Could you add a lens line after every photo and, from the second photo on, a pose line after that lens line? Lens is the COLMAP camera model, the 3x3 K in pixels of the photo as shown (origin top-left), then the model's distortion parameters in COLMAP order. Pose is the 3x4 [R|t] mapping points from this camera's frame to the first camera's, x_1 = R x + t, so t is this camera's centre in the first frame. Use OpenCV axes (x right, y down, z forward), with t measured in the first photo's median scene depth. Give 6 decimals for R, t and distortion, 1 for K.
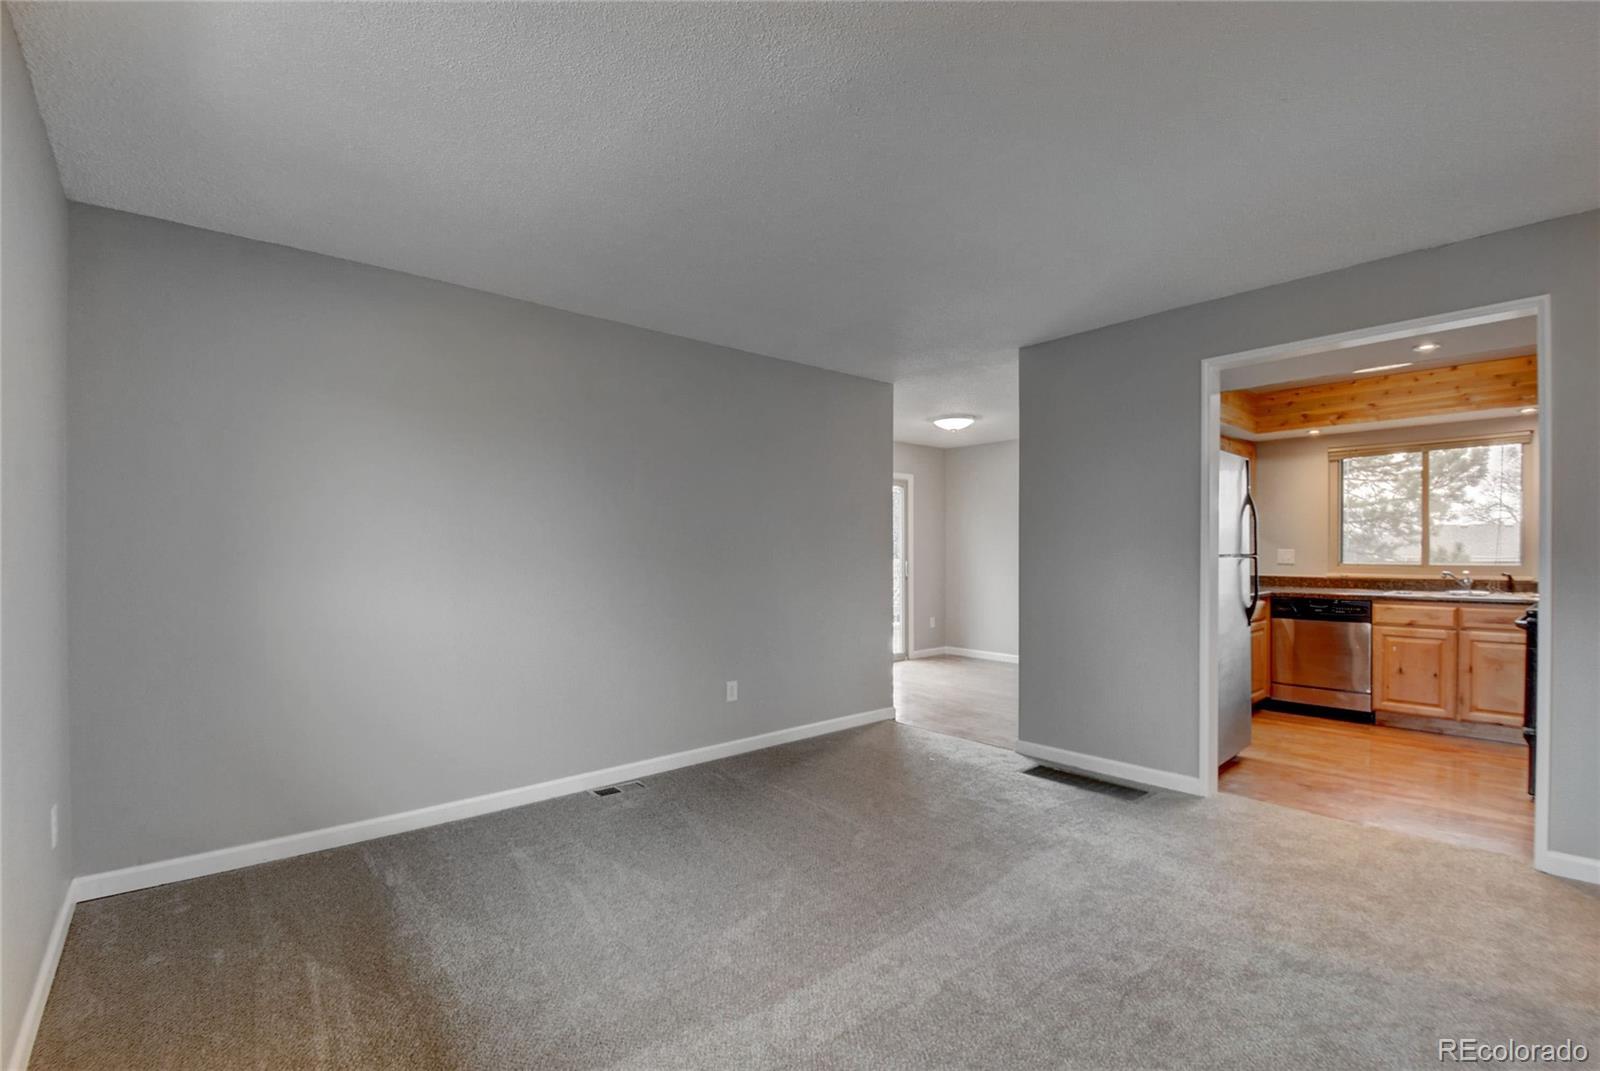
lens RADIAL K [[711.4, 0, 791.2], [0, 711.4, 548.1], [0, 0, 1]] dist [-0.028648, -0.002242]
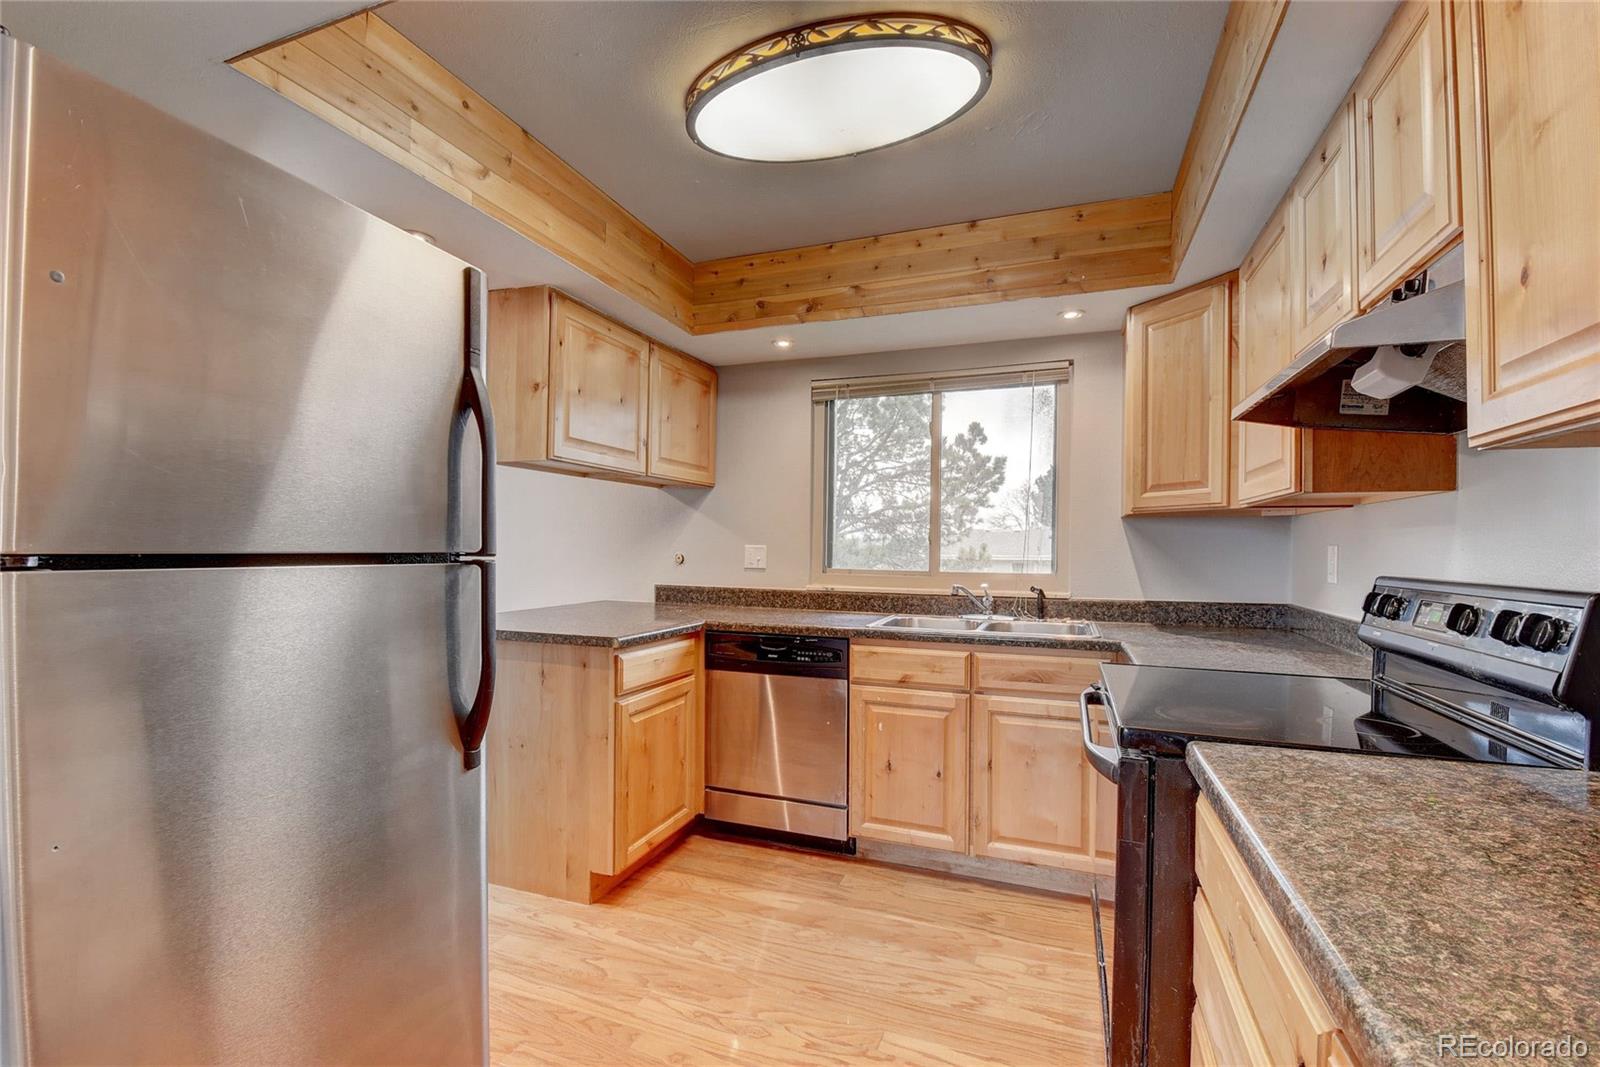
lens RADIAL K [[708.2, 0, 799.2], [0, 708.2, 540.8], [0, 0, 1]] dist [-0.015562, -0.001377]
pose [[0.872081, 0.014837, 0.489136, 0.526783], [-0.012330, 0.999889, -0.008348, 0.003436], [-0.489206, 0.001249, 0.872168, 0.533581]]
